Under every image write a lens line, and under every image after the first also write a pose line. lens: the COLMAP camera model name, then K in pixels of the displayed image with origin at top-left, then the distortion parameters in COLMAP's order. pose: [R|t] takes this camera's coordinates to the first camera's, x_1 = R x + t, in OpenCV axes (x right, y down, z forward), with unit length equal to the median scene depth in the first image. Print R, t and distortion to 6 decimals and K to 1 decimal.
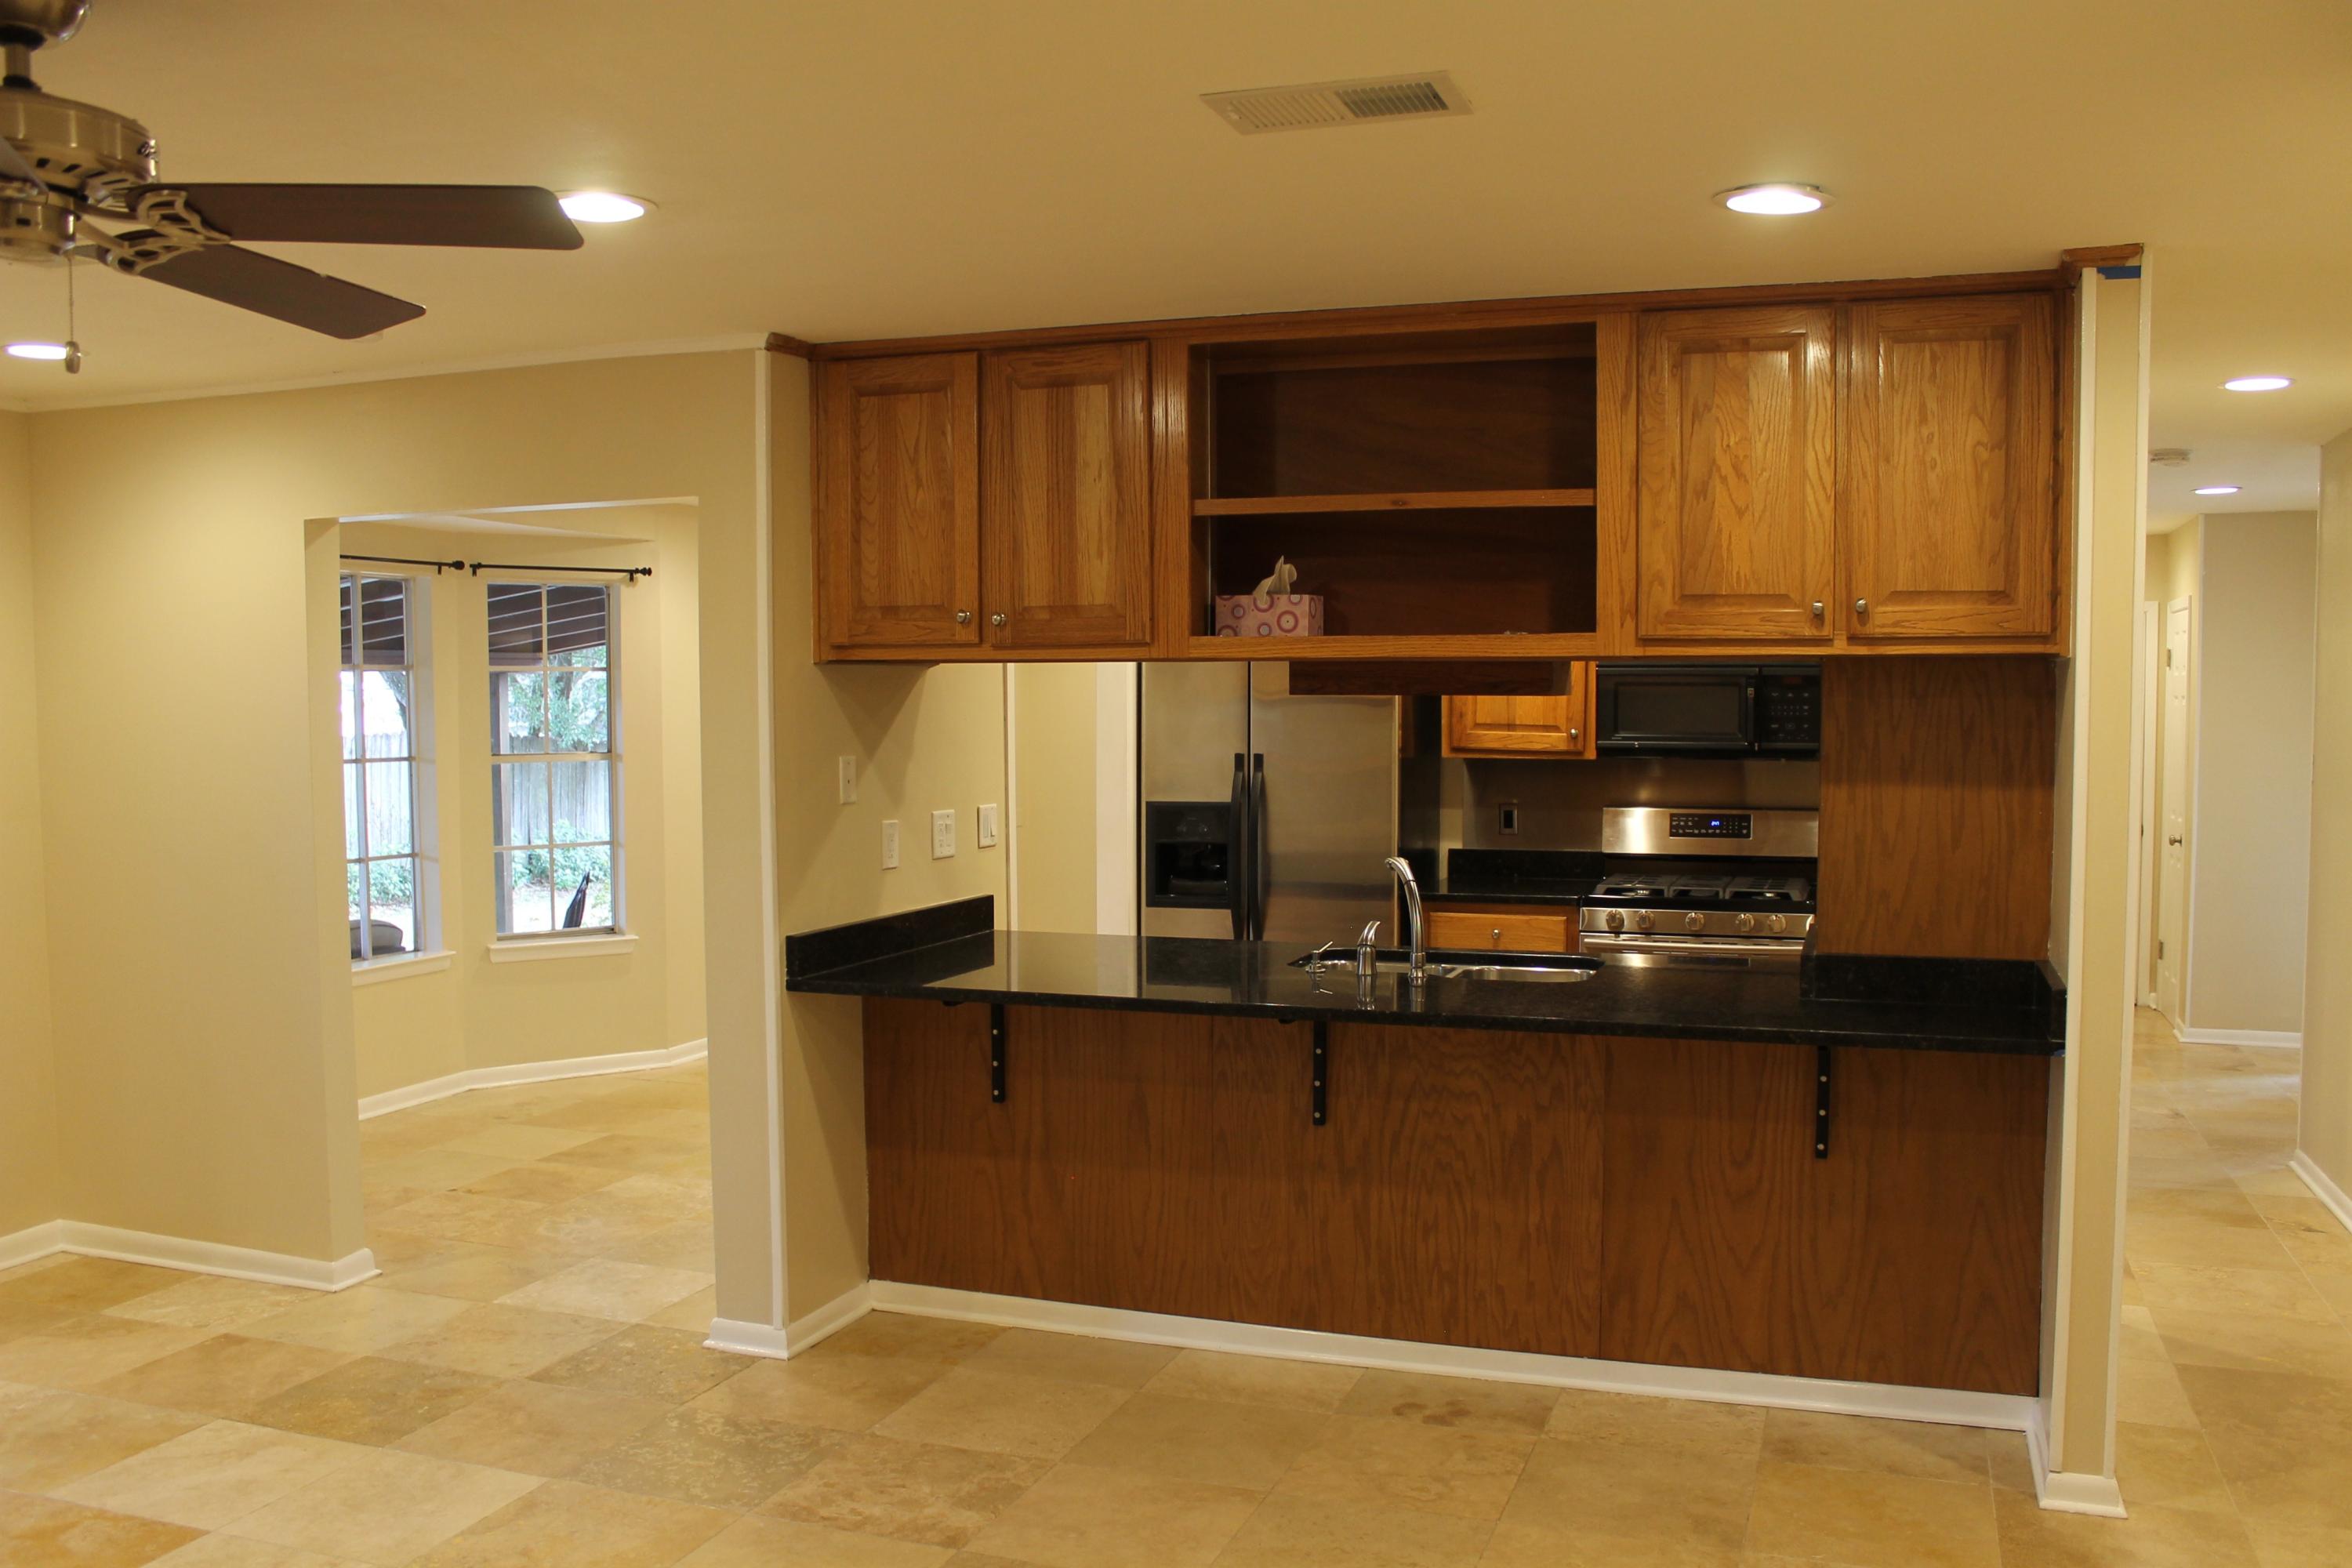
lens RADIAL K [[1981.7, 0, 1178.6], [0, 1981.7, 816.3], [0, 0, 1]] dist [-0.162858, 0.146250]
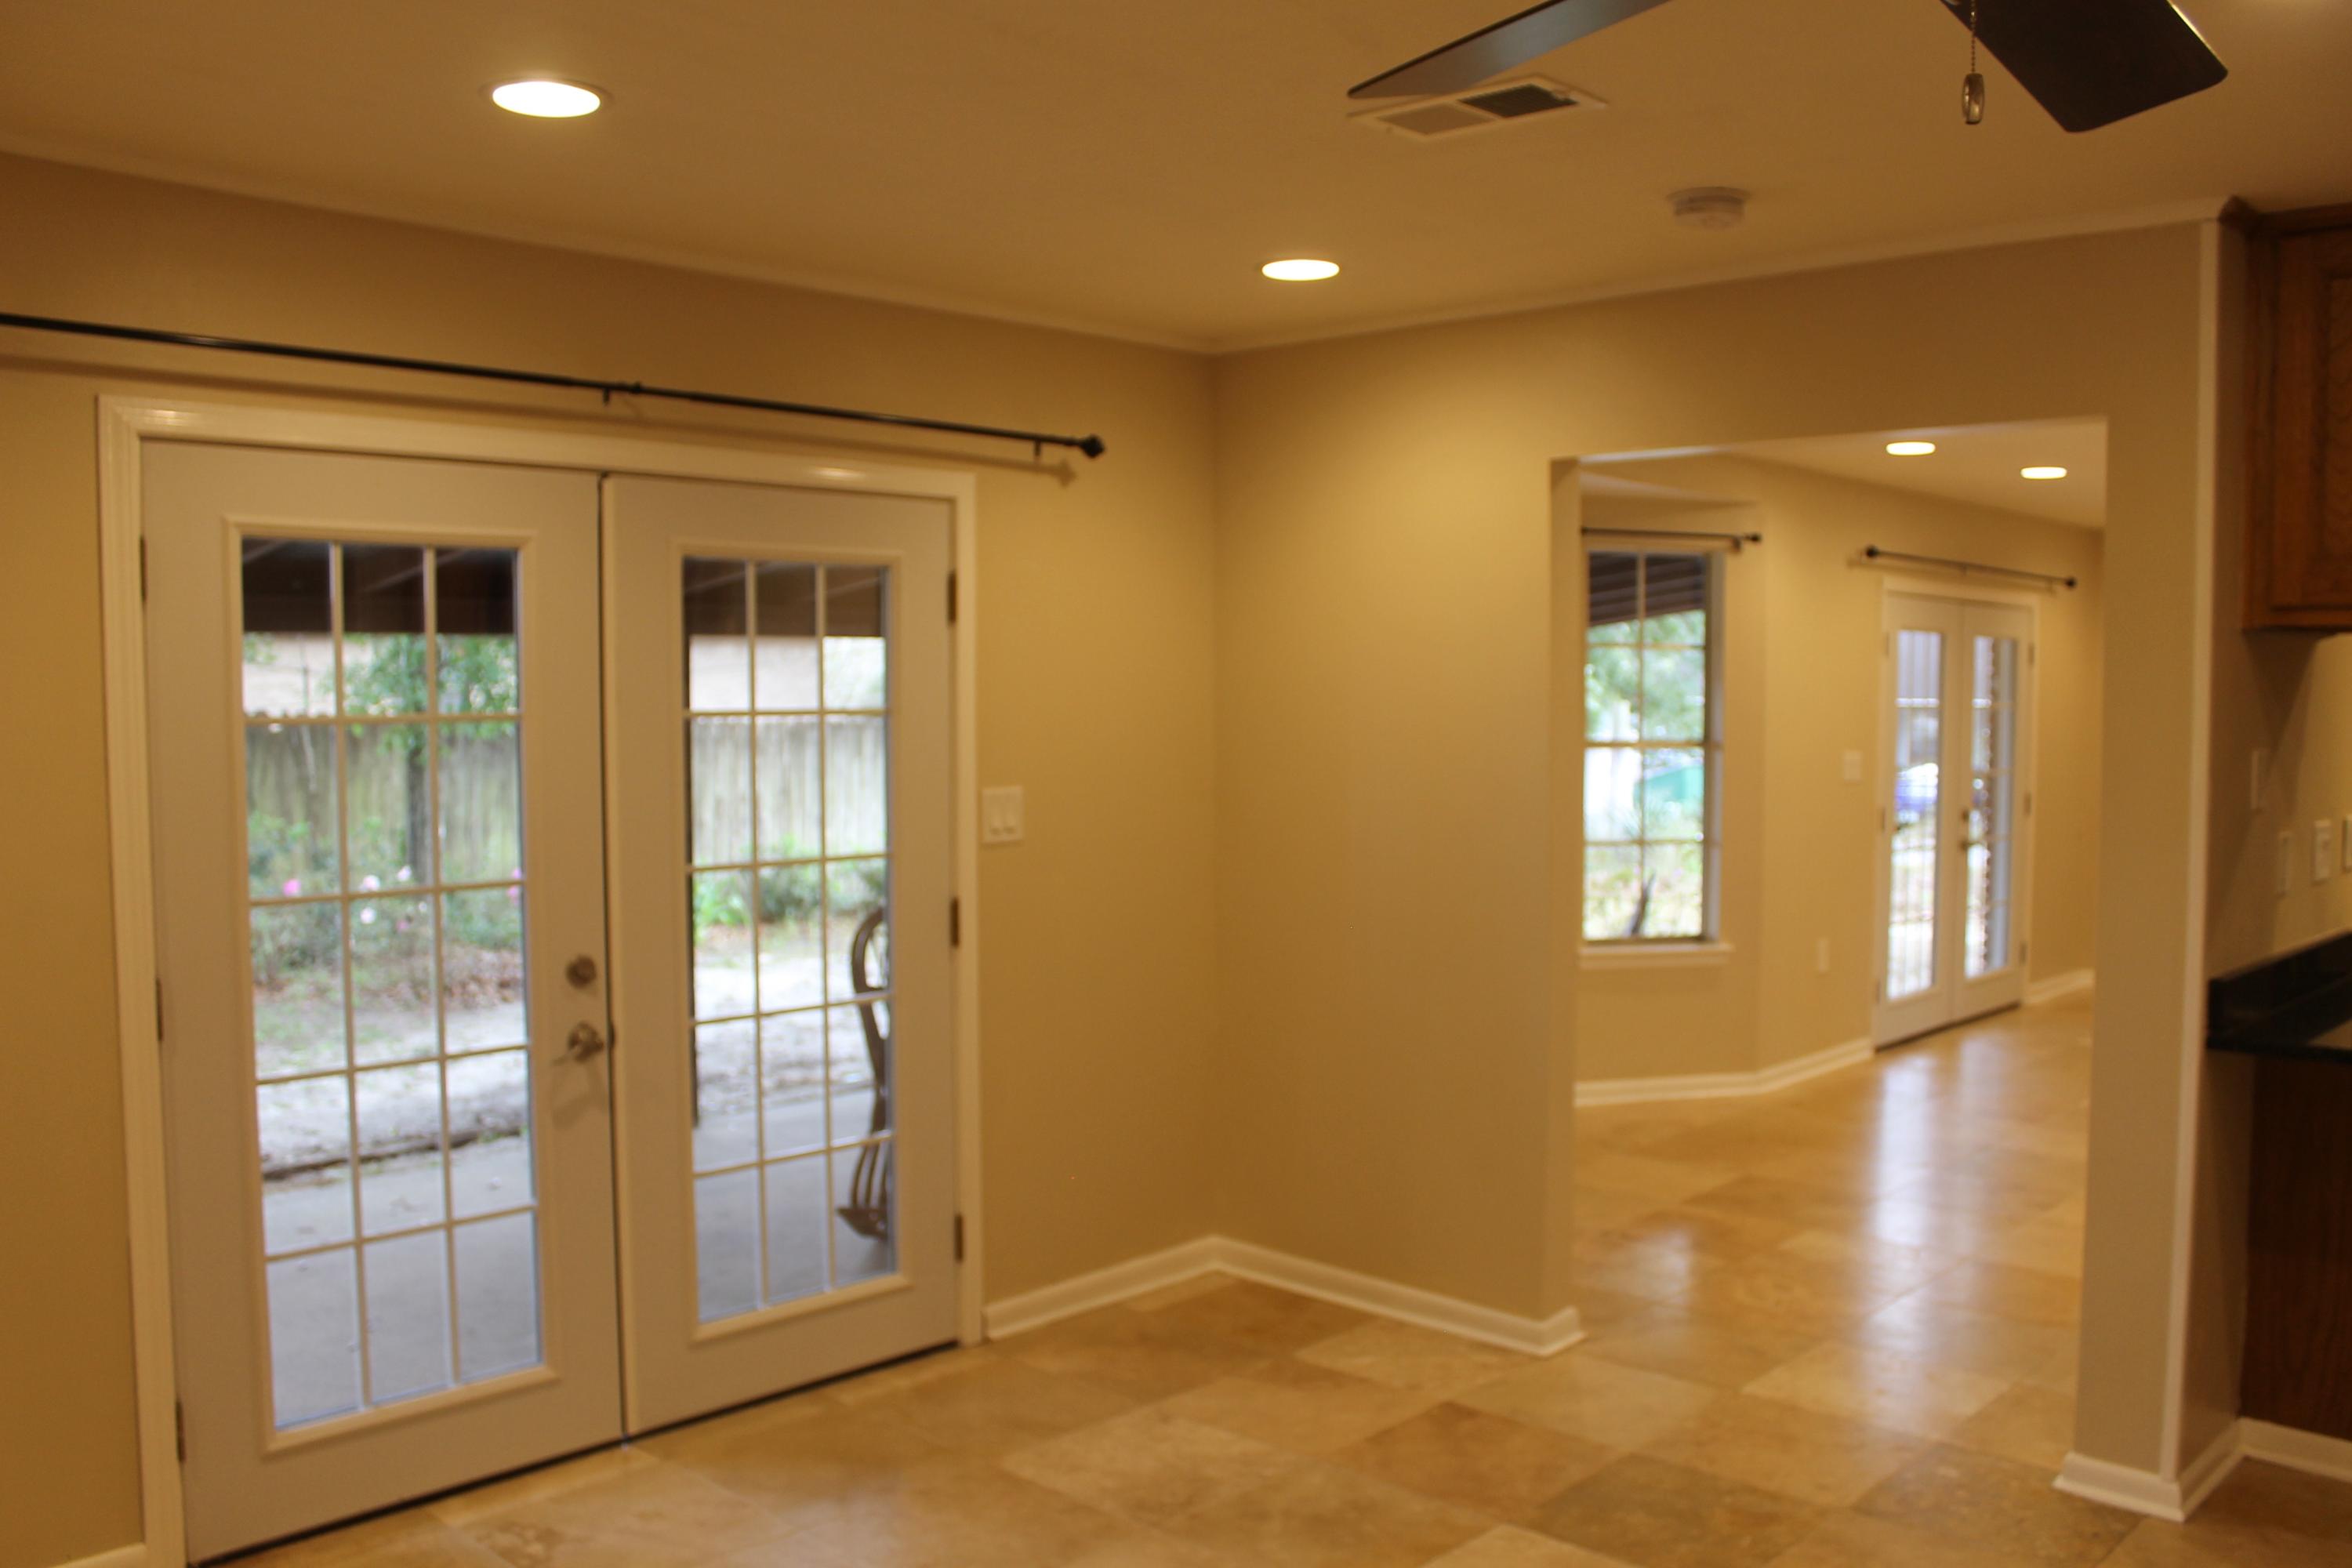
lens RADIAL K [[1981.7, 0, 1178.6], [0, 1981.7, 816.3], [0, 0, 1]] dist [-0.162858, 0.146250]
pose [[0.916552, 0.030029, -0.398787, -0.273144], [-0.028682, 0.999545, 0.009344, 0.001200], [0.398886, 0.002874, 0.916996, 0.142654]]
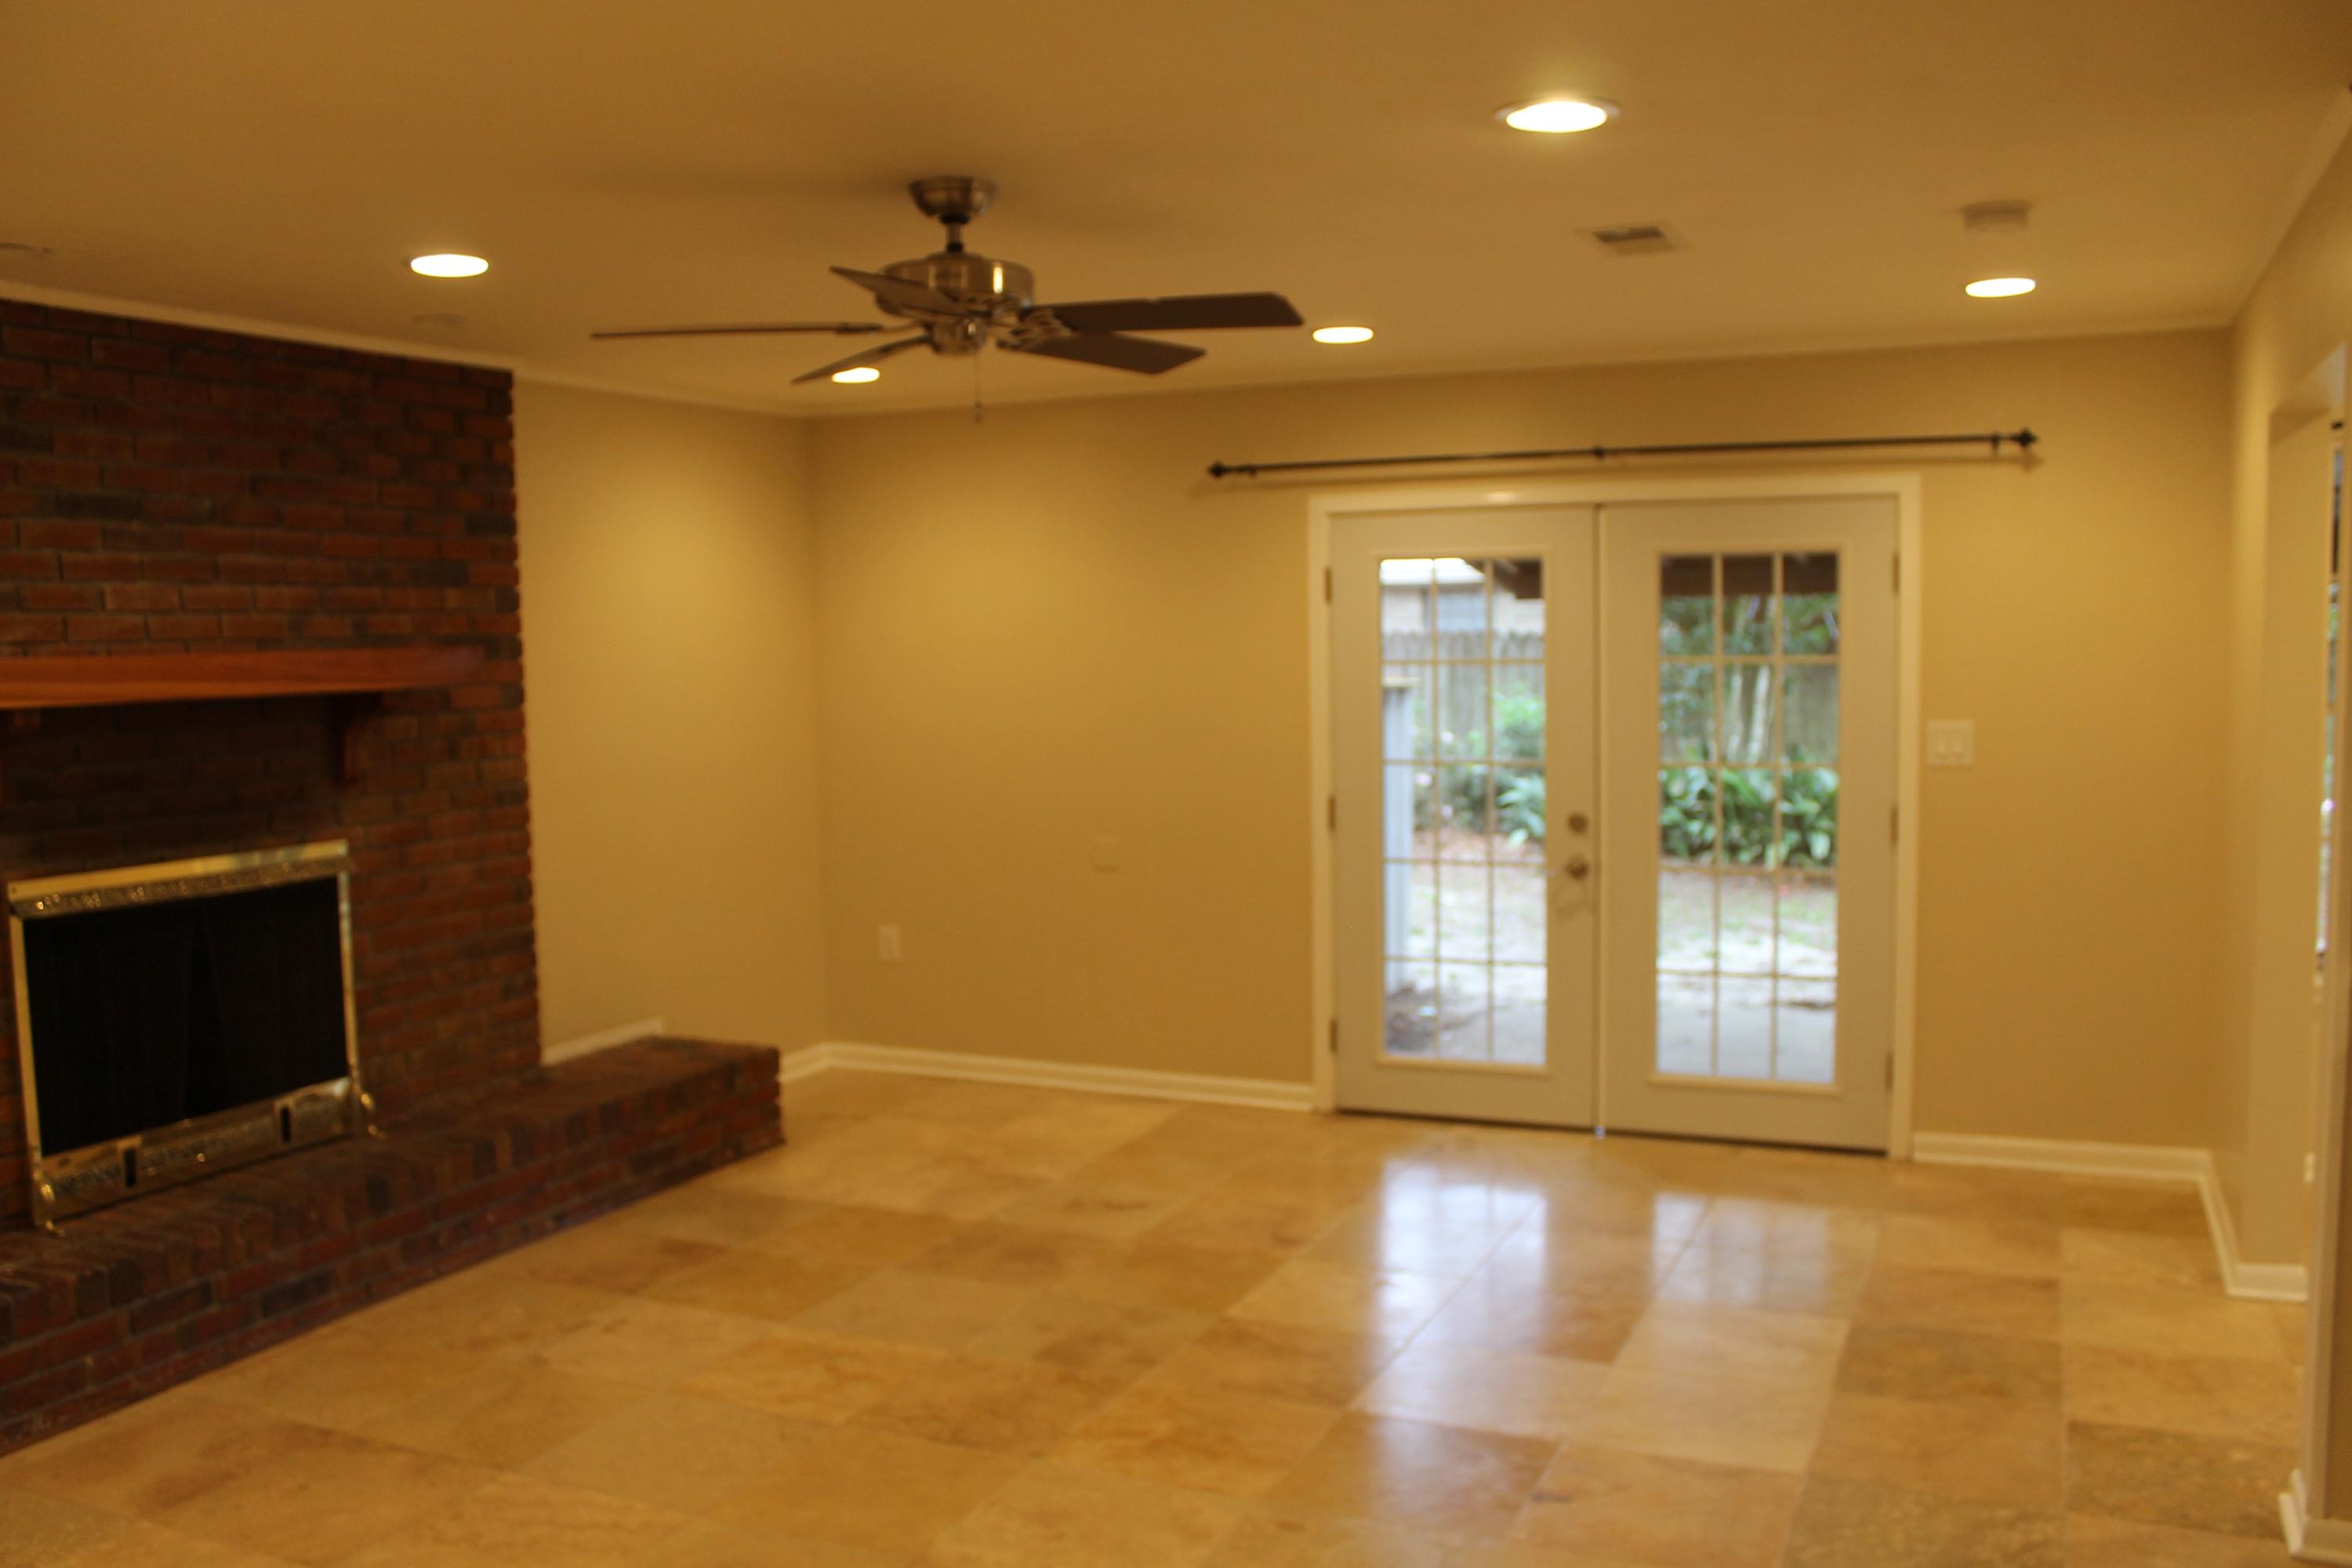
lens RADIAL K [[1981.7, 0, 1178.6], [0, 1981.7, 816.3], [0, 0, 1]] dist [-0.162858, 0.146250]
pose [[-0.075894, 0.097886, -0.992300, 0.492041], [-0.042812, 0.993932, 0.101322, -0.044673], [0.996196, 0.050172, -0.071243, 0.624549]]
